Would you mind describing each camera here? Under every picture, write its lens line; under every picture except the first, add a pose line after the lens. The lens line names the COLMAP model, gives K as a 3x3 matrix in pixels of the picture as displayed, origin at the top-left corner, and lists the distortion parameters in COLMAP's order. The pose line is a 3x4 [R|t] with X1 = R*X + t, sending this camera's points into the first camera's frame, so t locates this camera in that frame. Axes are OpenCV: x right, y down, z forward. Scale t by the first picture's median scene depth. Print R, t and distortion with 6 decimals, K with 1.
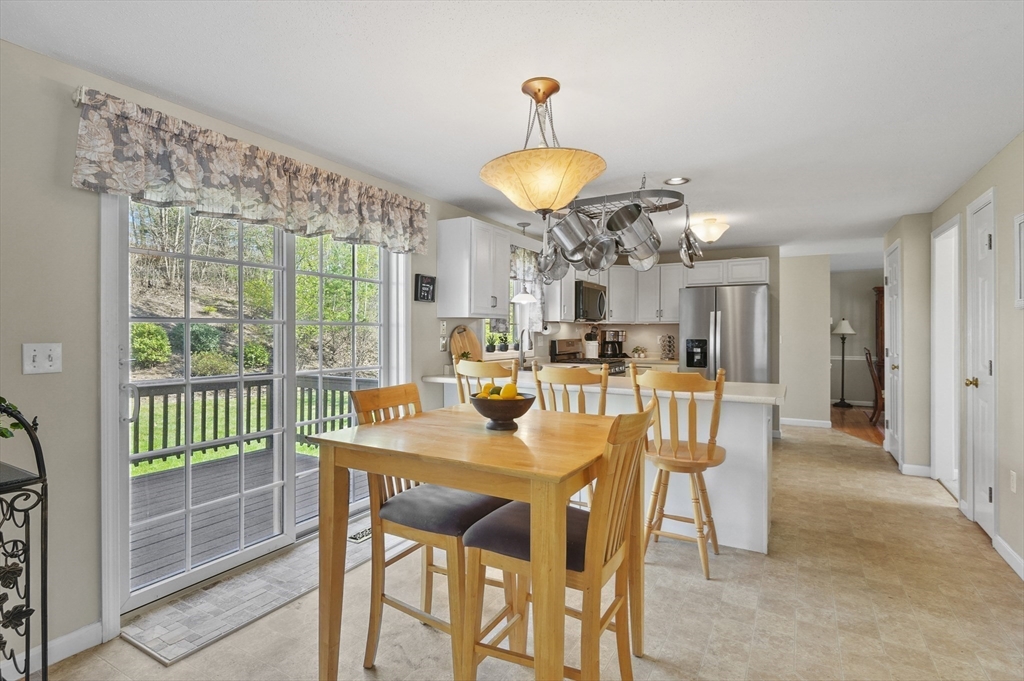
lens RADIAL K [[486.7, 0, 497.5], [0, 486.7, 331.0], [0, 0, 1]] dist [-0.004086, 0.001597]
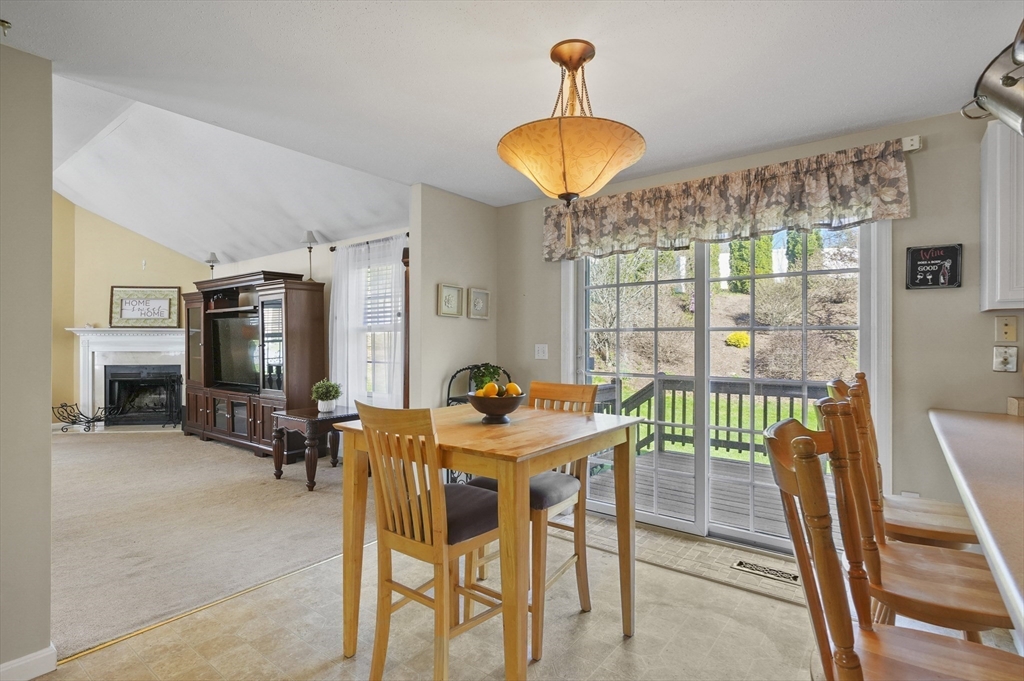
lens RADIAL K [[486.7, 0, 512.5], [0, 486.7, 341.5], [0, 0, 1]] dist [-0.004086, 0.001597]
pose [[-0.094119, 0.001770, -0.995559, 0.522164], [0.001164, 0.999998, 0.001667, 0.005130], [0.995560, -0.001002, -0.094121, 0.531082]]
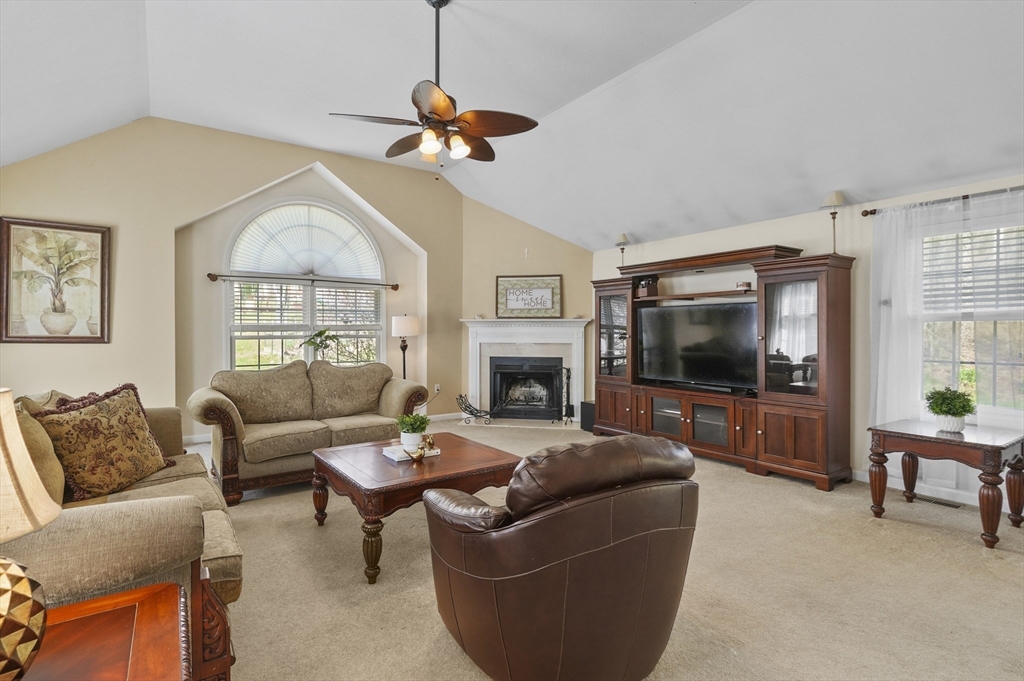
lens RADIAL K [[486.7, 0, 518.3], [0, 486.7, 332.9], [0, 0, 1]] dist [-0.004086, 0.001597]
pose [[-0.388858, 0.004089, -0.921289, 0.465382], [0.000979, 0.999991, 0.004025, 0.000696], [0.921297, 0.000663, -0.388859, -0.423442]]
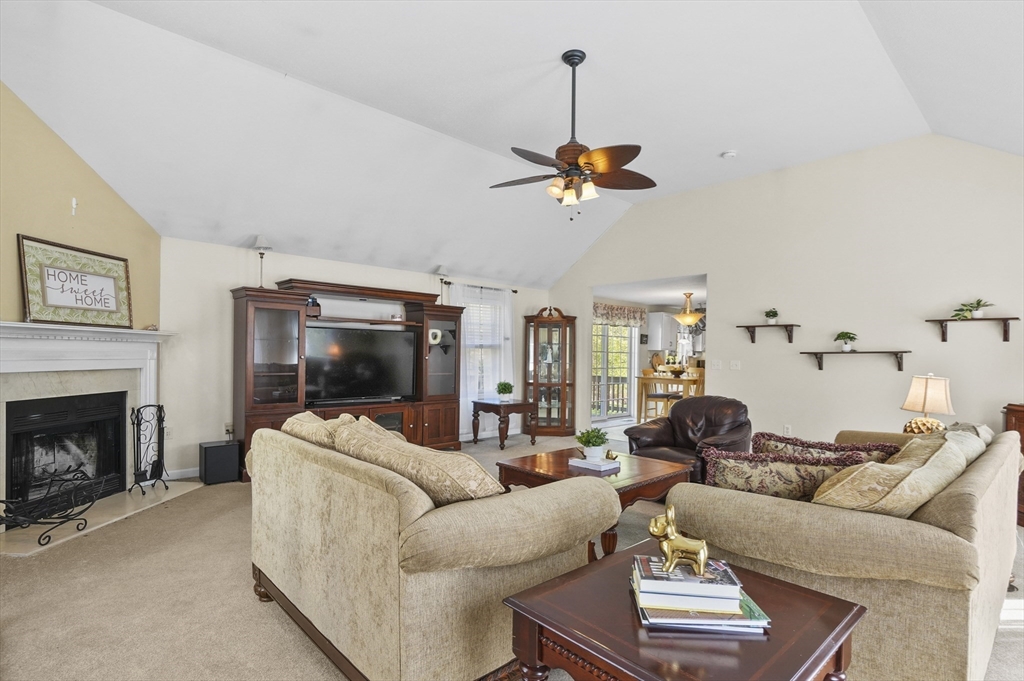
lens RADIAL K [[523.1, 0, 514.1], [0, 523.1, 351.3], [0, 0, 1]] dist [0.004842, 0.000511]
pose [[0.964622, 0.012965, -0.263317, -0.080642], [-0.014292, 0.999893, -0.003123, -0.002702], [0.263248, 0.006776, 0.964704, -1.957817]]
